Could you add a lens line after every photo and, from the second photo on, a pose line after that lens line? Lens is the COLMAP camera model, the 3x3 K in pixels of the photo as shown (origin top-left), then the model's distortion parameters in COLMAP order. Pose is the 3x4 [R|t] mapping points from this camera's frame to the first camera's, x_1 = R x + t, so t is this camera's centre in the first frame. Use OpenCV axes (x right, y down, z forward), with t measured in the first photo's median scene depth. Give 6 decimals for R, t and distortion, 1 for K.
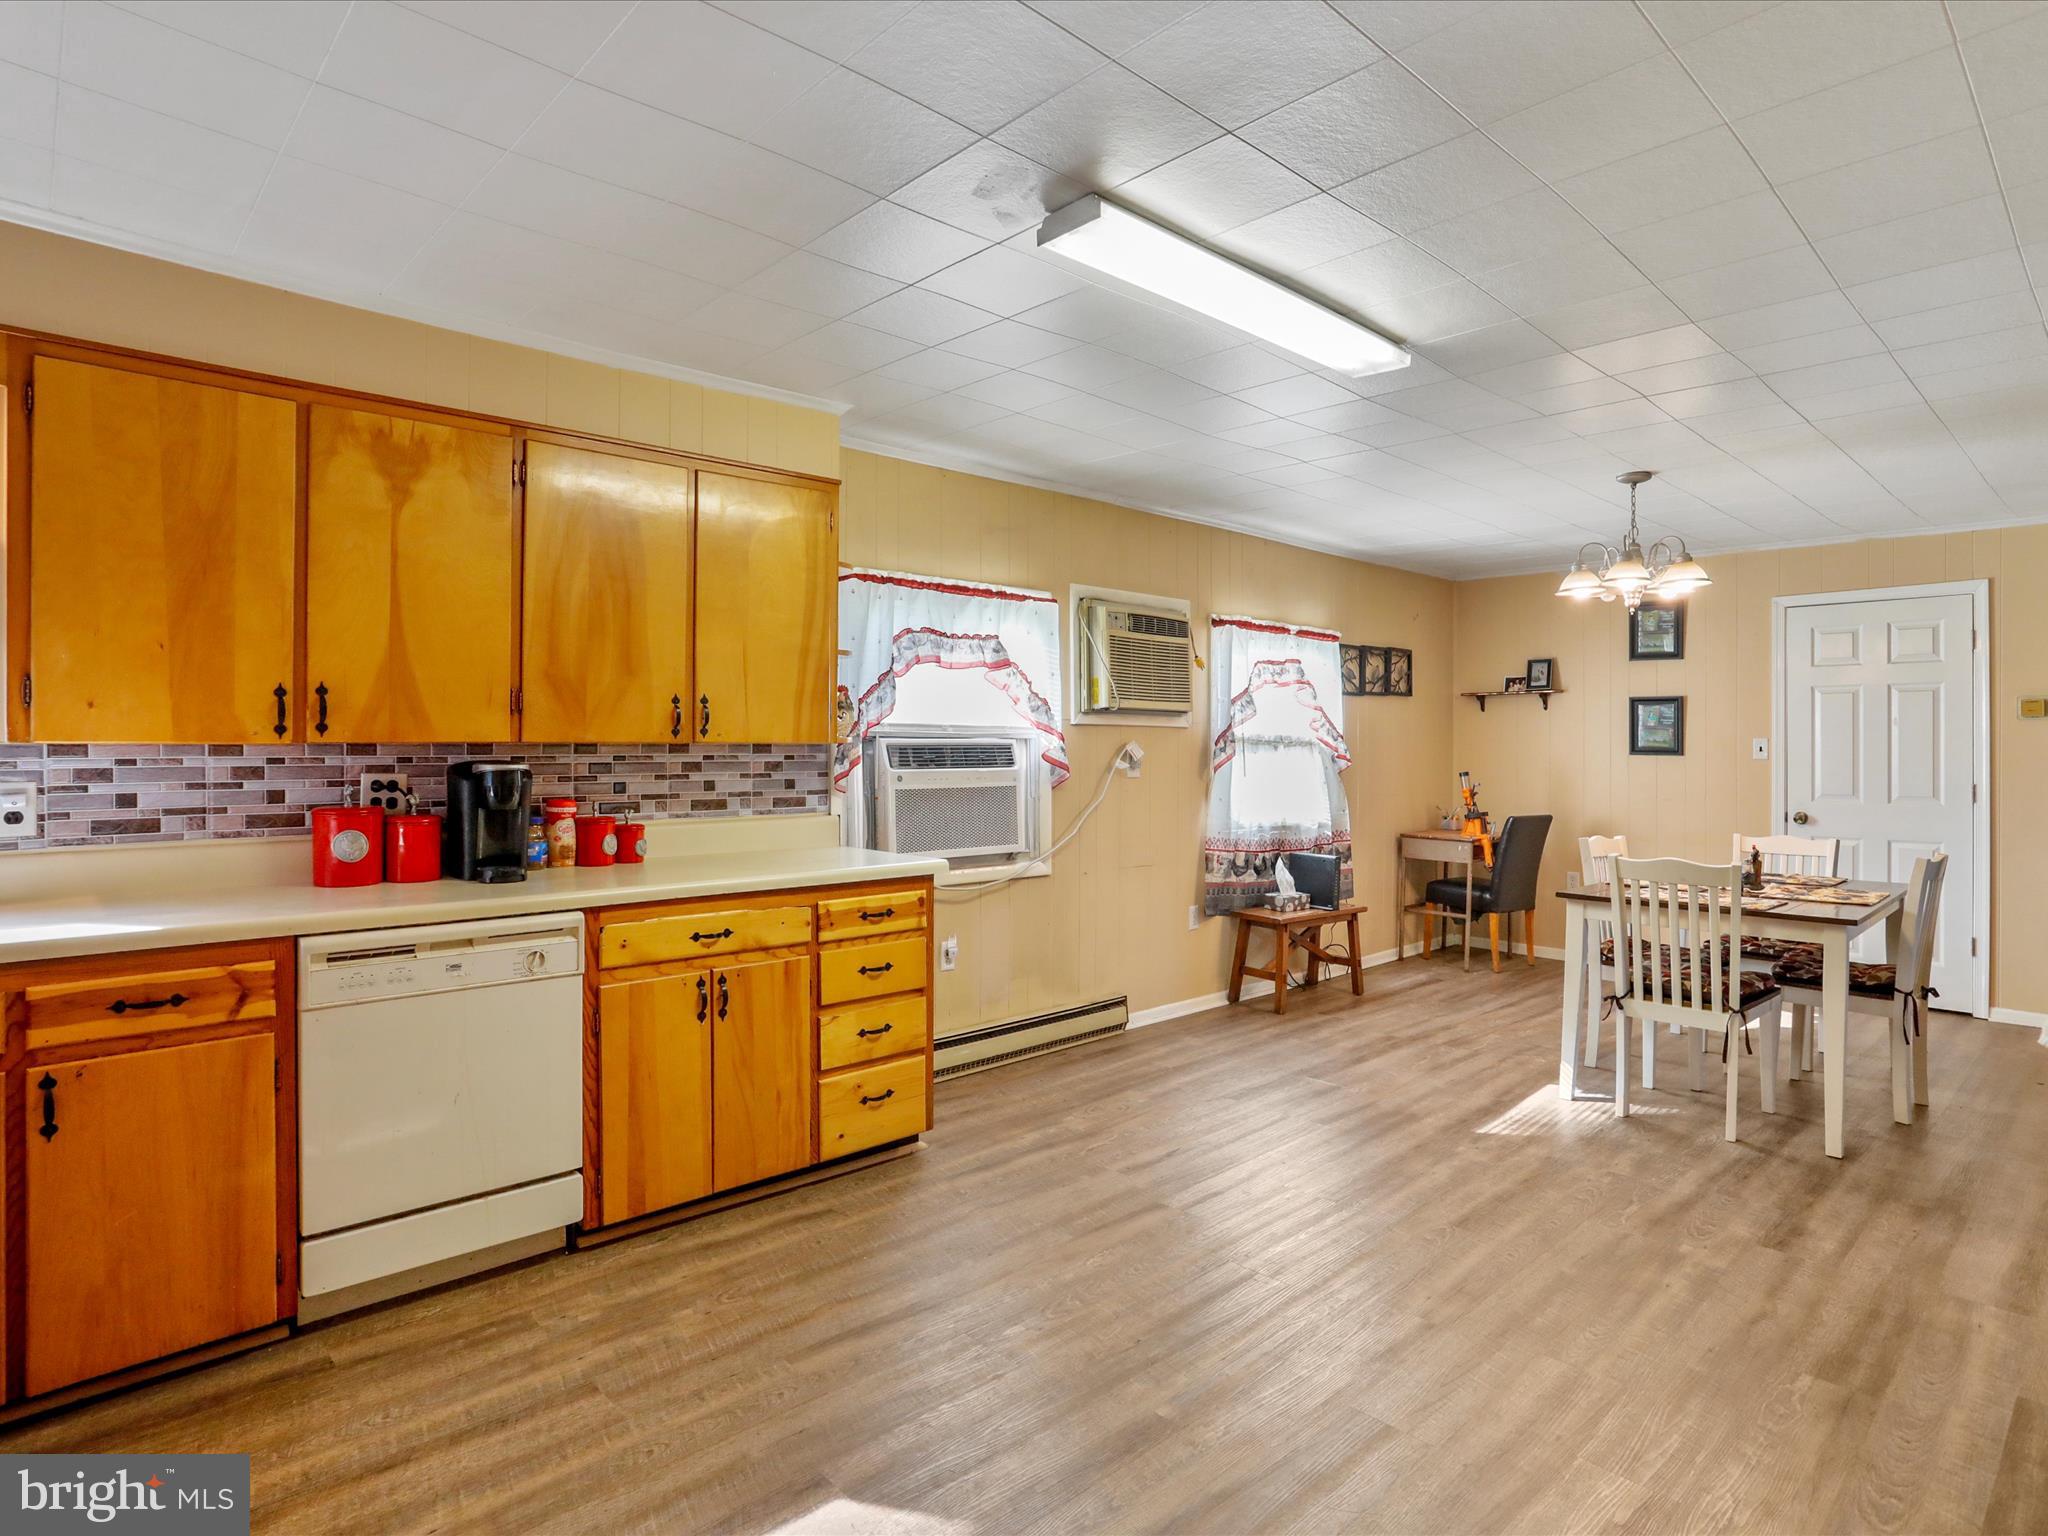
lens RADIAL K [[1110.7, 0, 1018.3], [0, 1110.7, 742.7], [0, 0, 1]] dist [-0.066842, 0.041220]
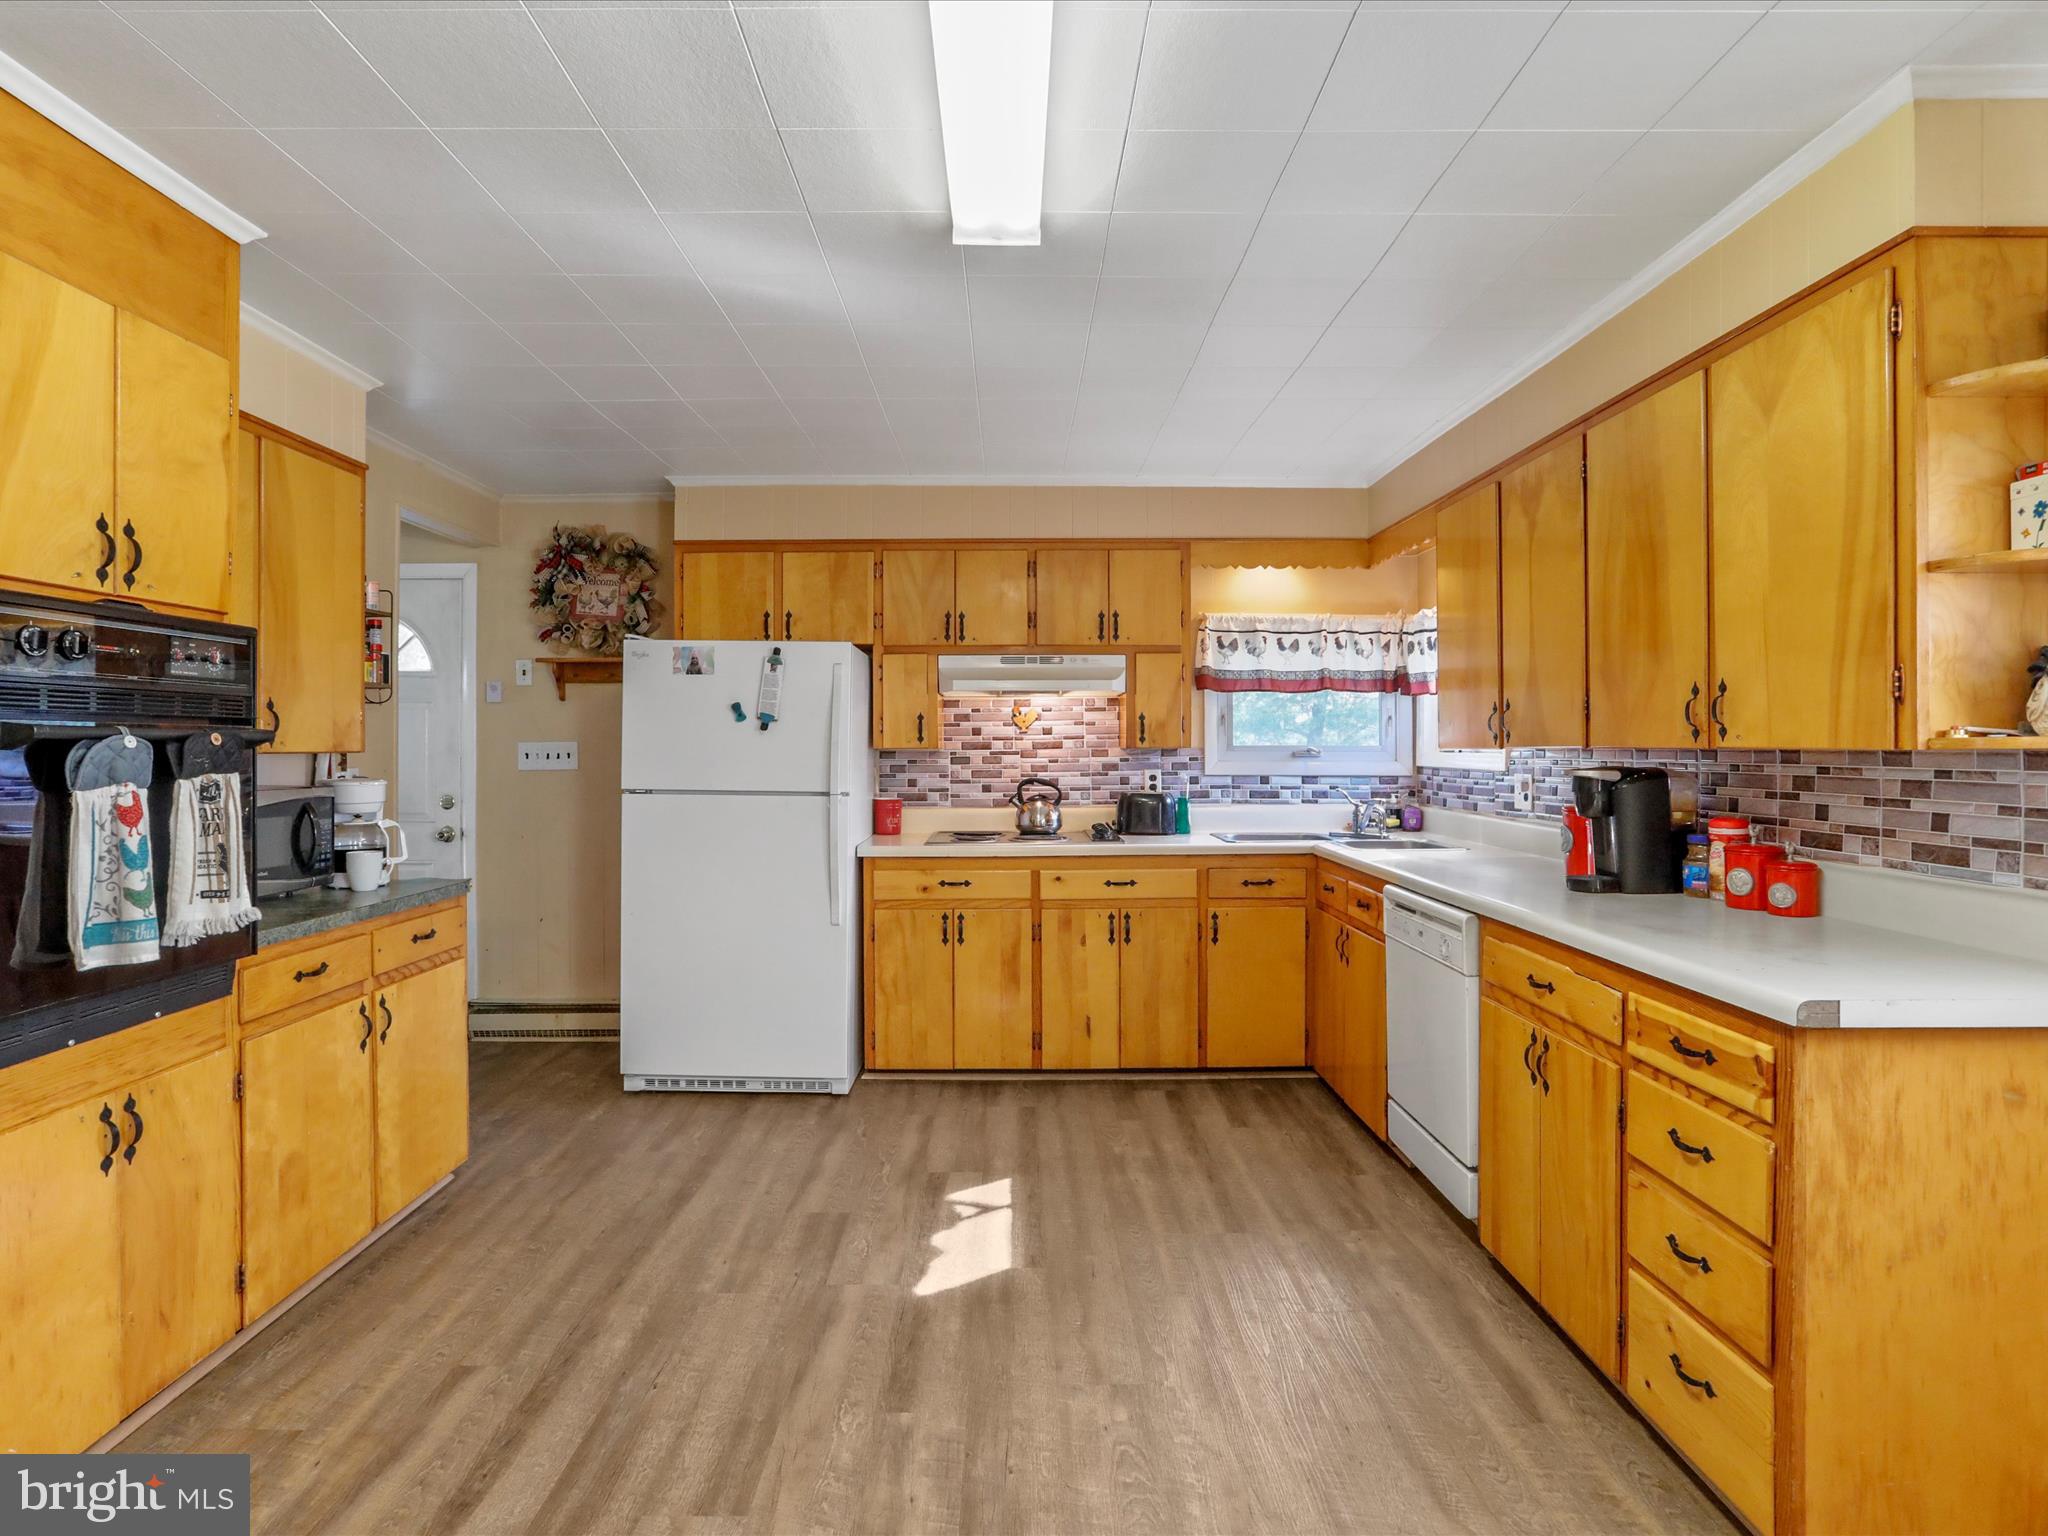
lens RADIAL K [[1110.7, 0, 1018.3], [0, 1110.7, 742.7], [0, 0, 1]] dist [-0.066842, 0.041220]
pose [[-0.670768, -0.005212, -0.741649, 0.486538], [-0.002892, 0.999986, -0.004412, 0.000726], [0.741662, -0.000815, -0.670773, 1.051729]]
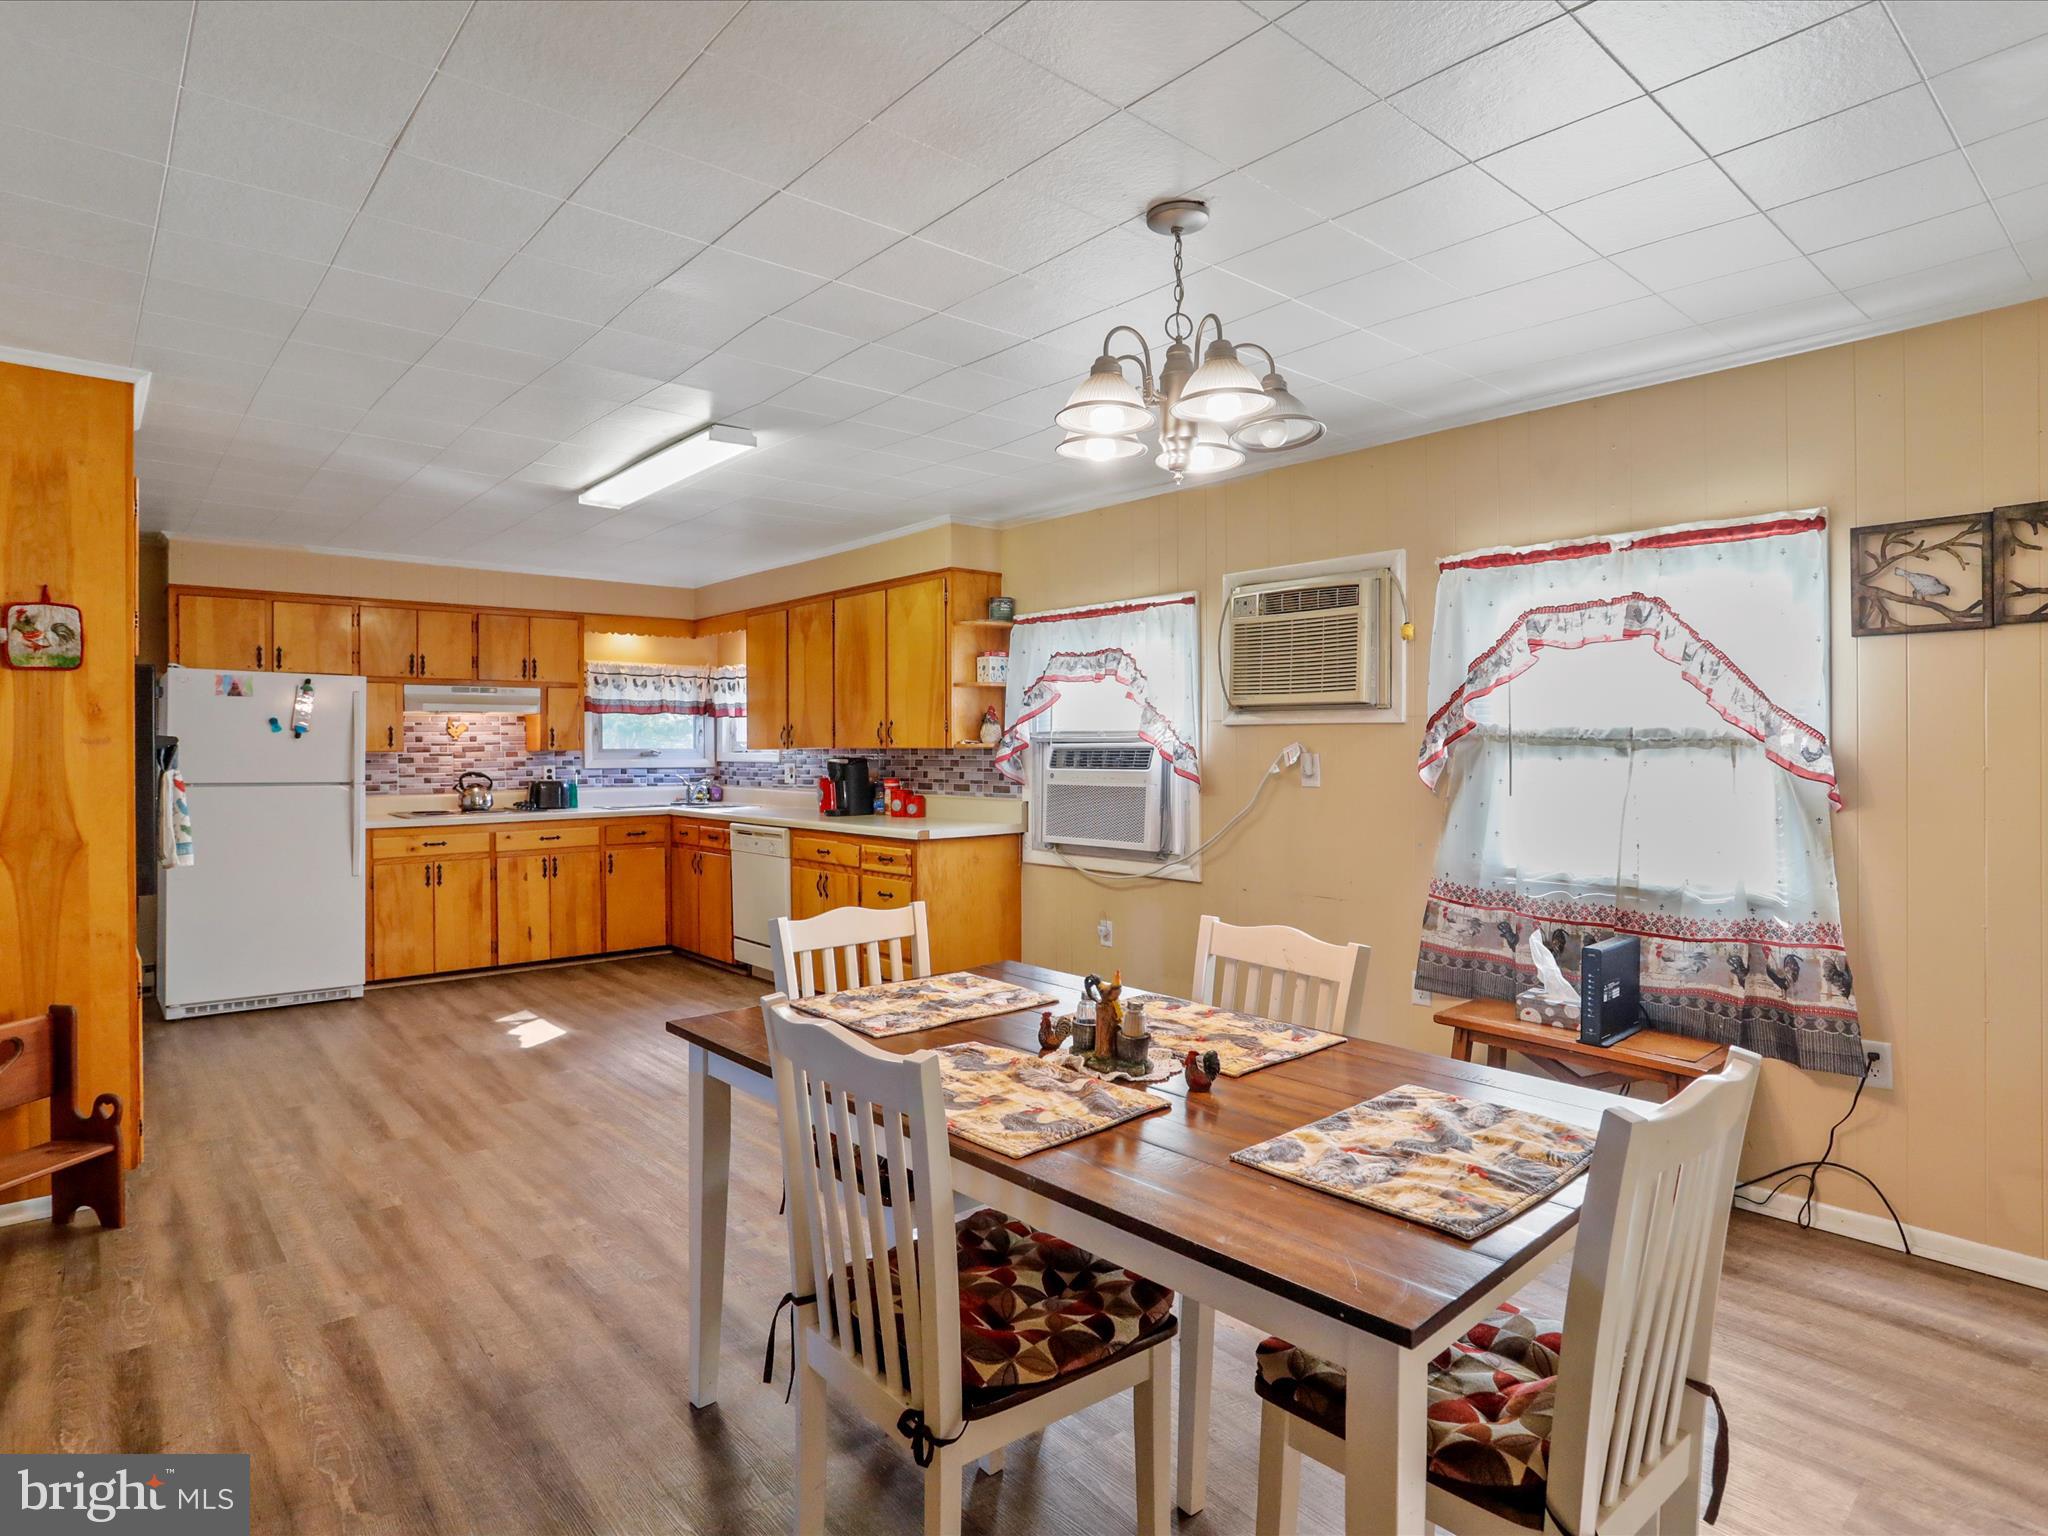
lens RADIAL K [[1110.7, 0, 1018.3], [0, 1110.7, 742.7], [0, 0, 1]] dist [-0.066842, 0.041220]
pose [[-0.019909, -0.009228, -0.999759, 1.324351], [0.003328, 0.999951, -0.009296, 0.007683], [0.999796, -0.003512, -0.019878, 1.143821]]
